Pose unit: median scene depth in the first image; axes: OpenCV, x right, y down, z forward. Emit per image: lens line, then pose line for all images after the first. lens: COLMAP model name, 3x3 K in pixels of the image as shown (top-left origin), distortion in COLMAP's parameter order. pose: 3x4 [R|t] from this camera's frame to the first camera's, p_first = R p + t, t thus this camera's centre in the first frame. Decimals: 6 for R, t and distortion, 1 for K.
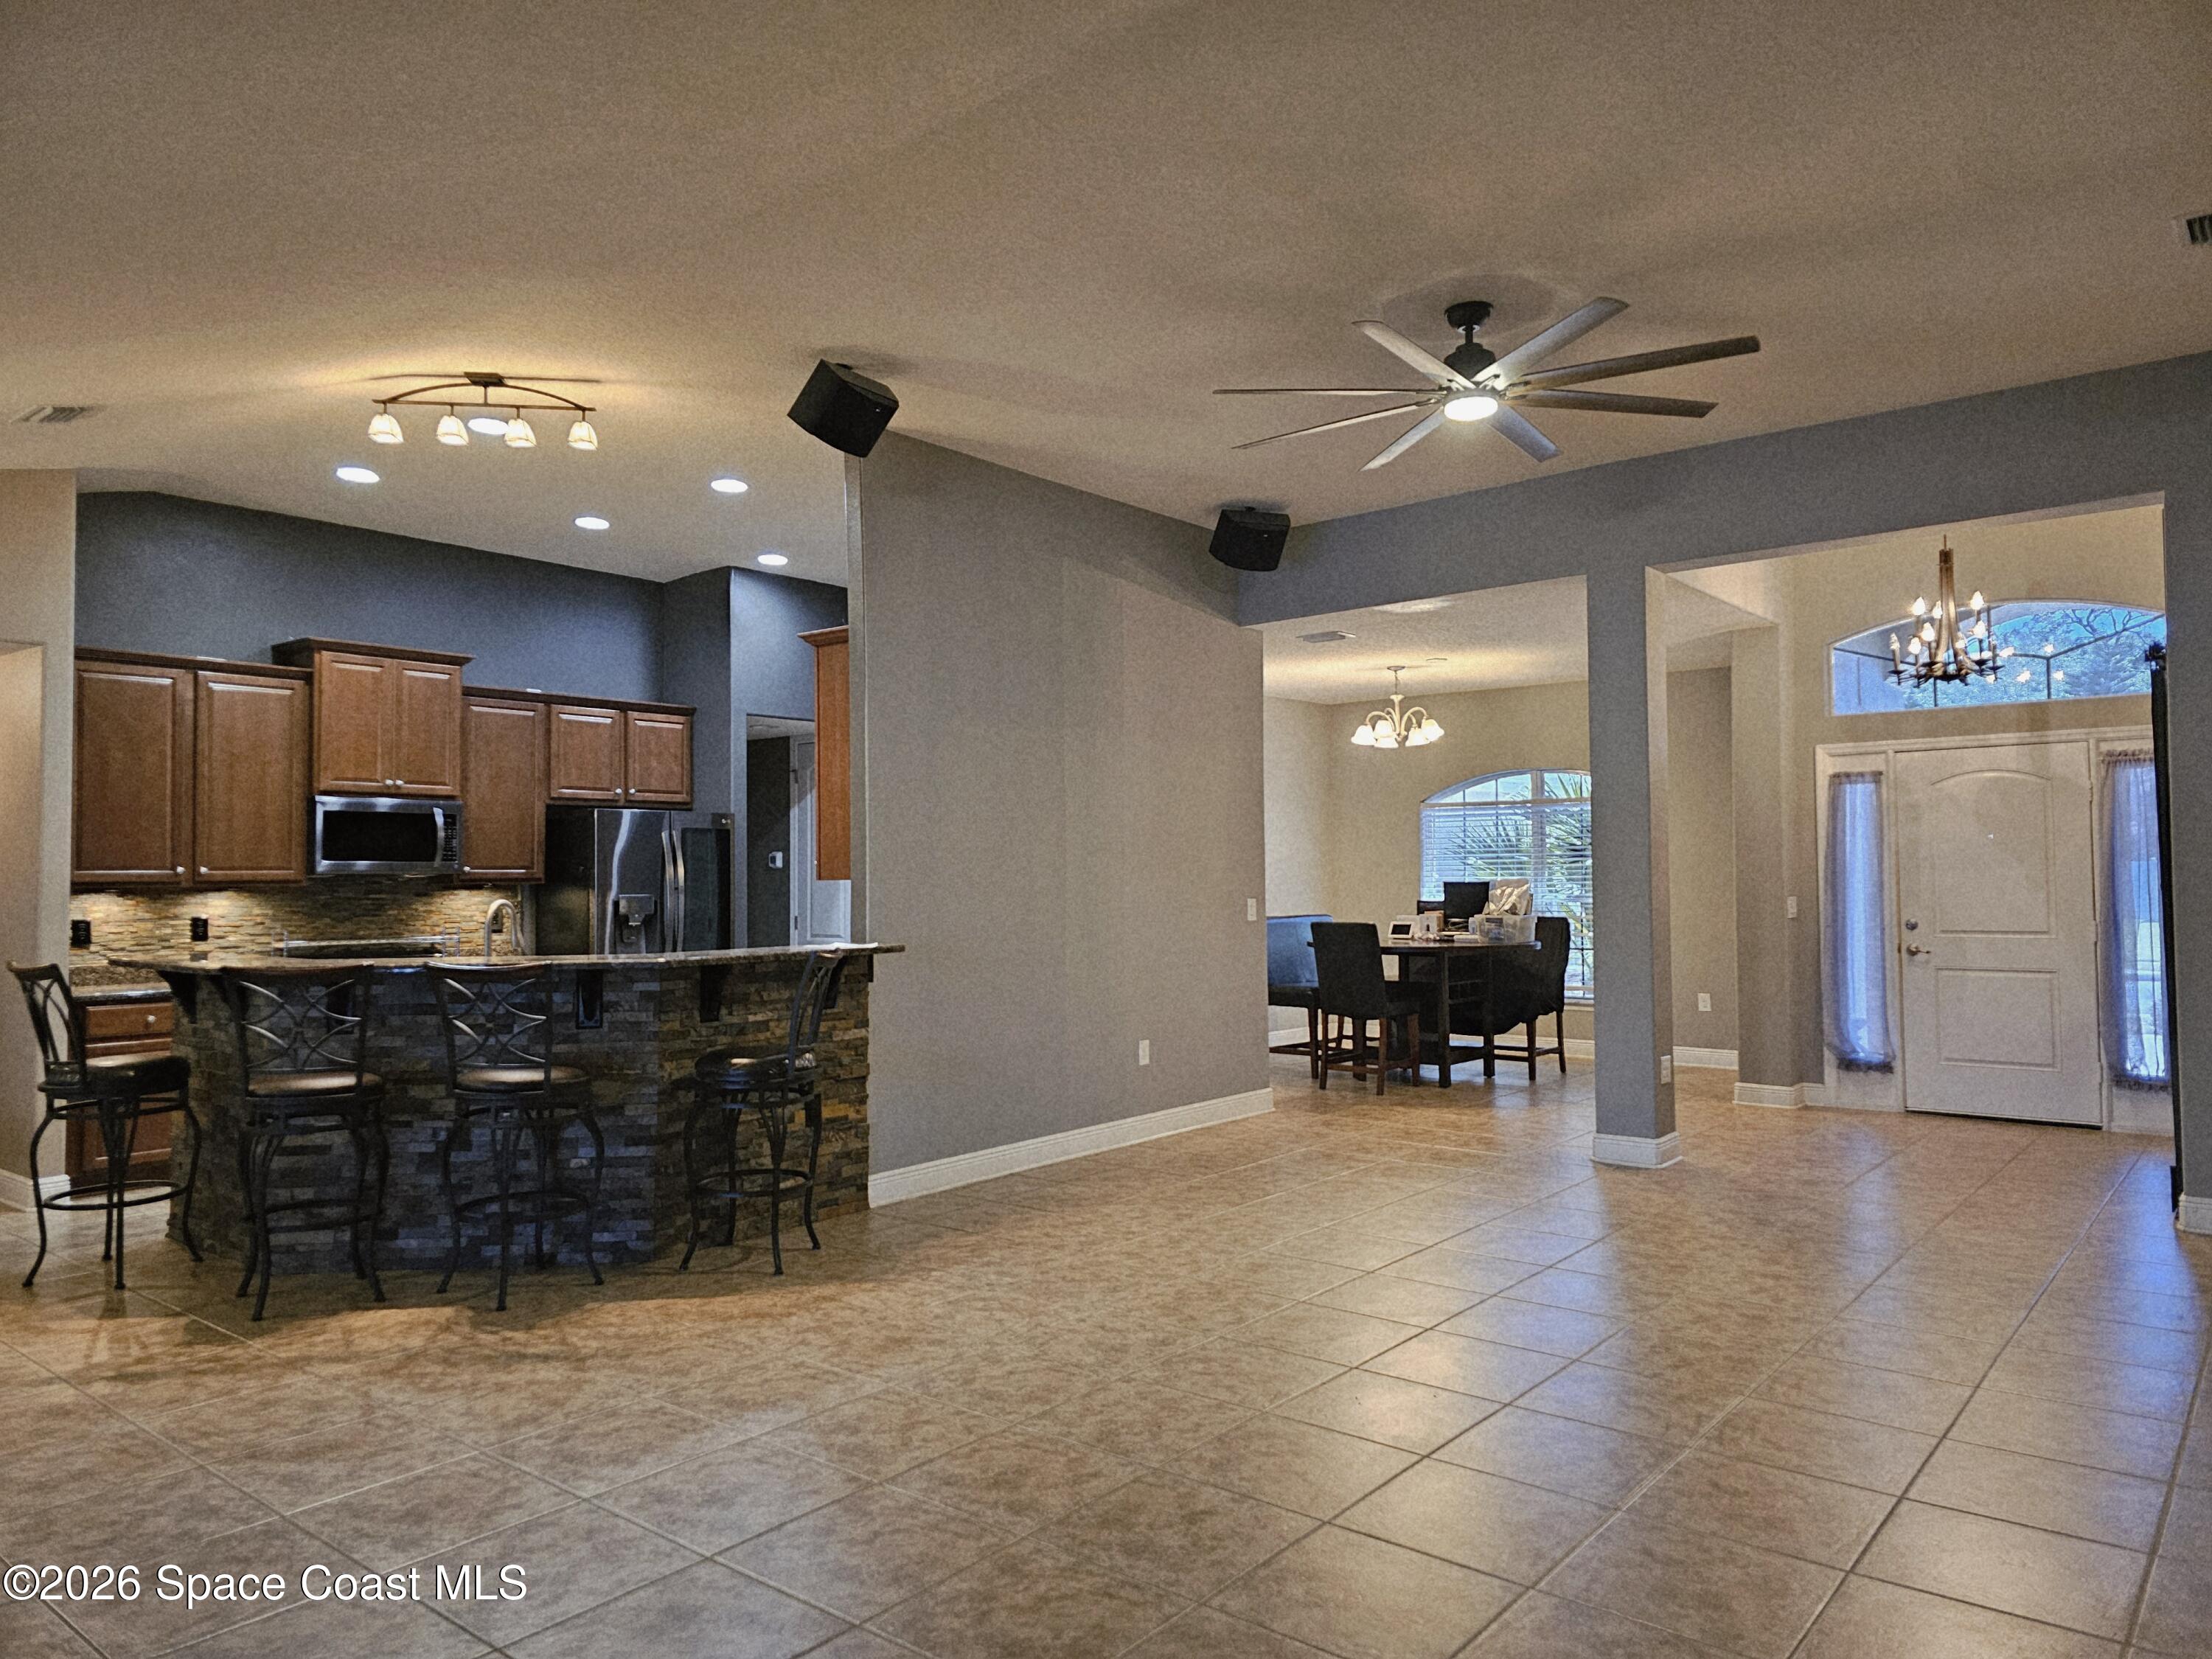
lens RADIAL K [[1477.0, 0, 1112.1], [0, 1477.0, 833.4], [0, 0, 1]] dist [0.063152, -0.053871]
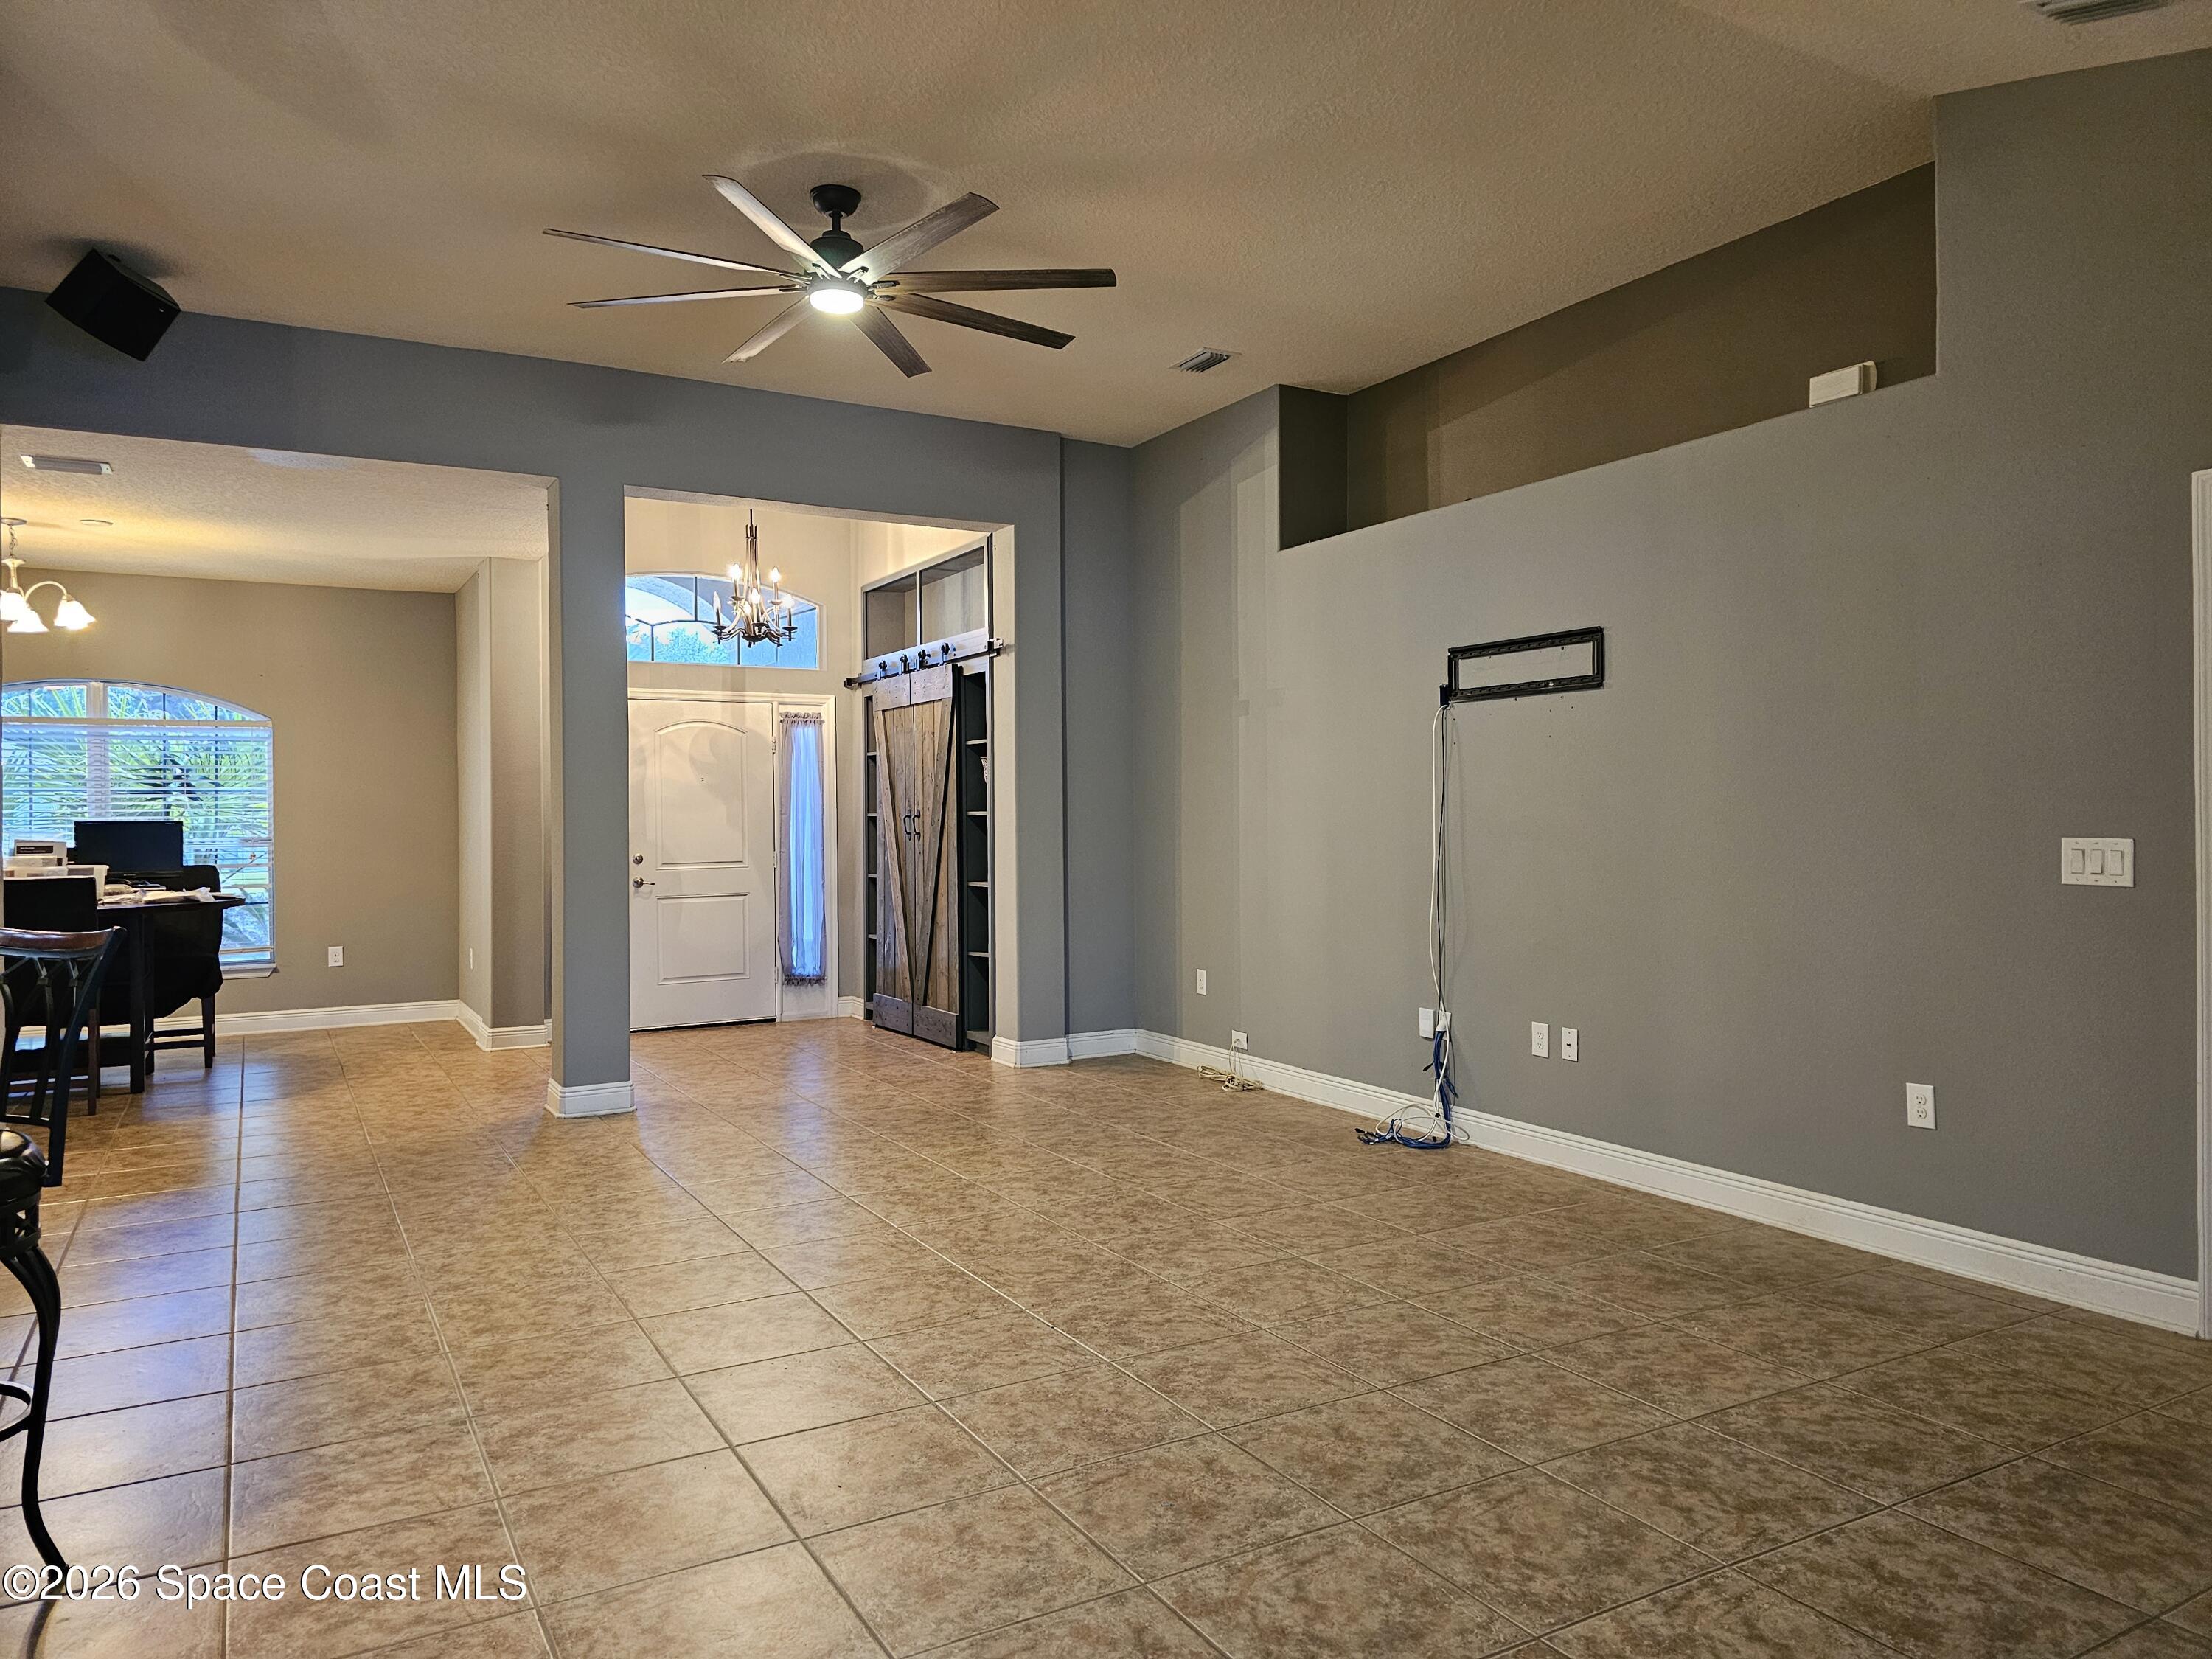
lens RADIAL K [[1472.3, 0, 1093.9], [0, 1472.3, 819.6], [0, 0, 1]] dist [0.063617, -0.058138]
pose [[0.363170, 0.003758, 0.931715, -0.511555], [-0.022773, 0.999729, 0.004844, 0.028917], [-0.931444, -0.022977, 0.363157, 0.449742]]
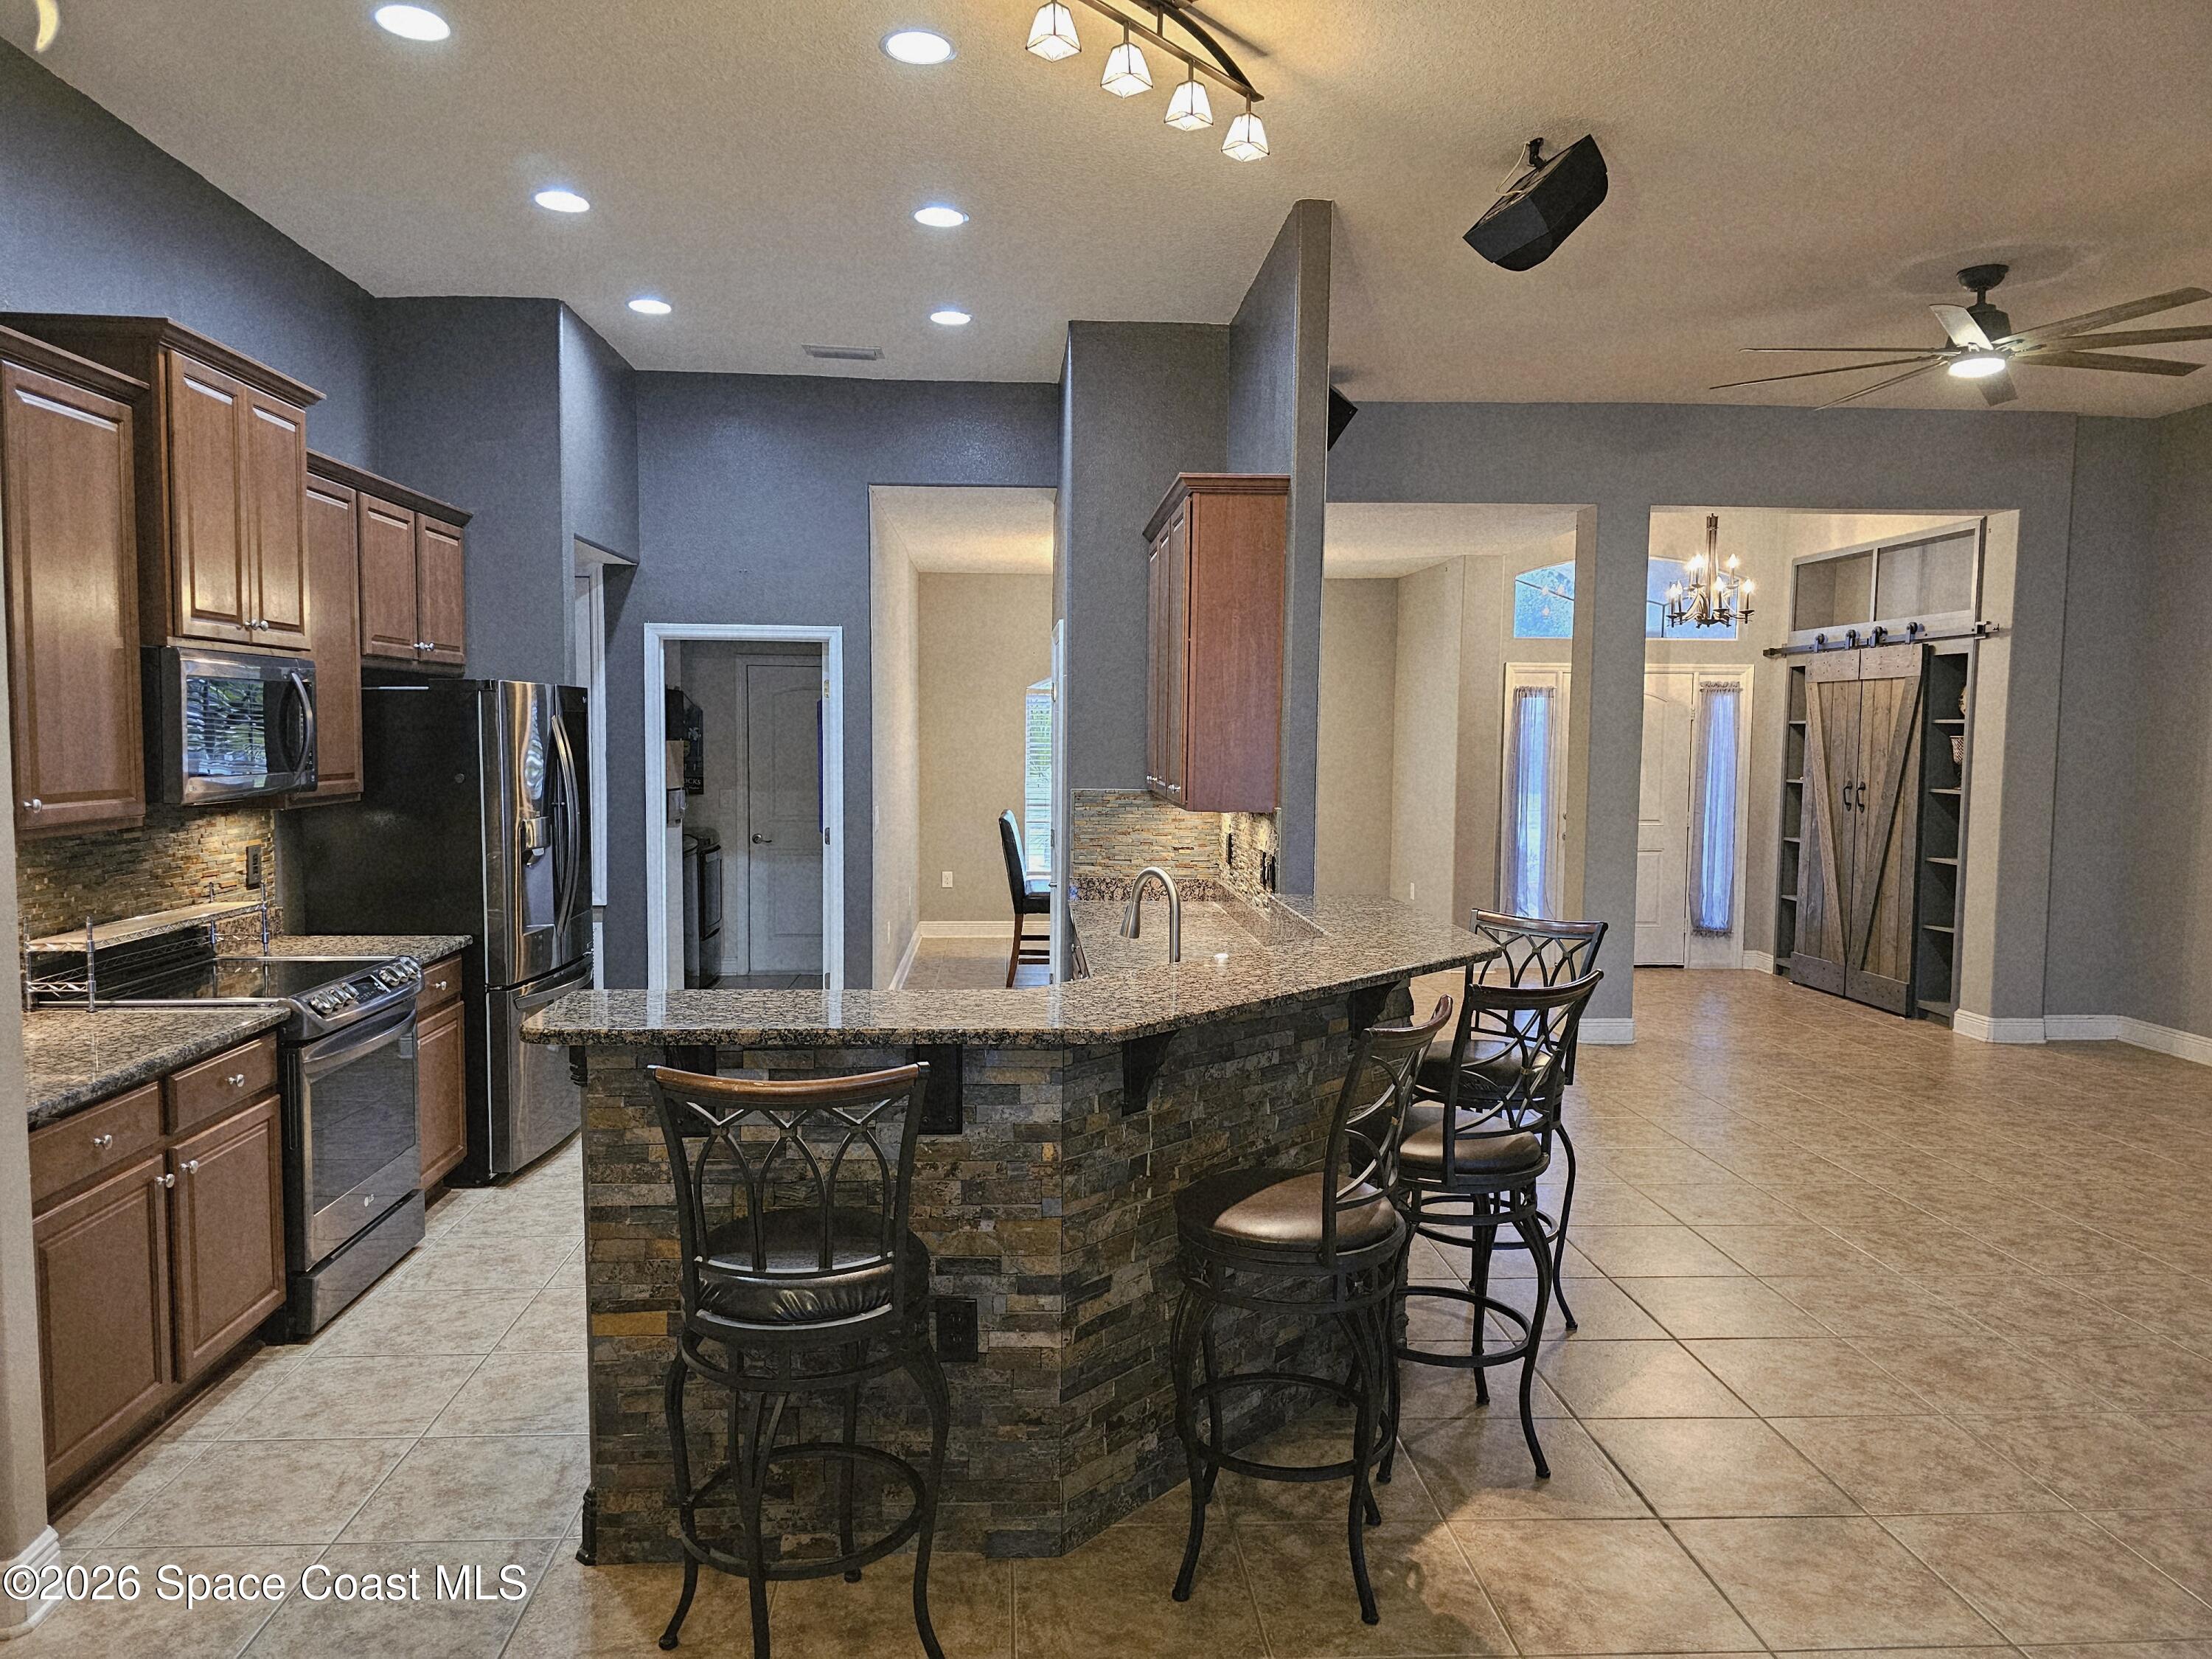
lens RADIAL K [[1481.0, 0, 1093.4], [0, 1481.0, 831.7], [0, 0, 1]] dist [0.058245, -0.055226]
pose [[0.734937, -0.031159, 0.677419, -0.850665], [-0.036672, 0.995656, 0.085583, -0.023111], [-0.677143, -0.087740, 0.730602, 0.552843]]
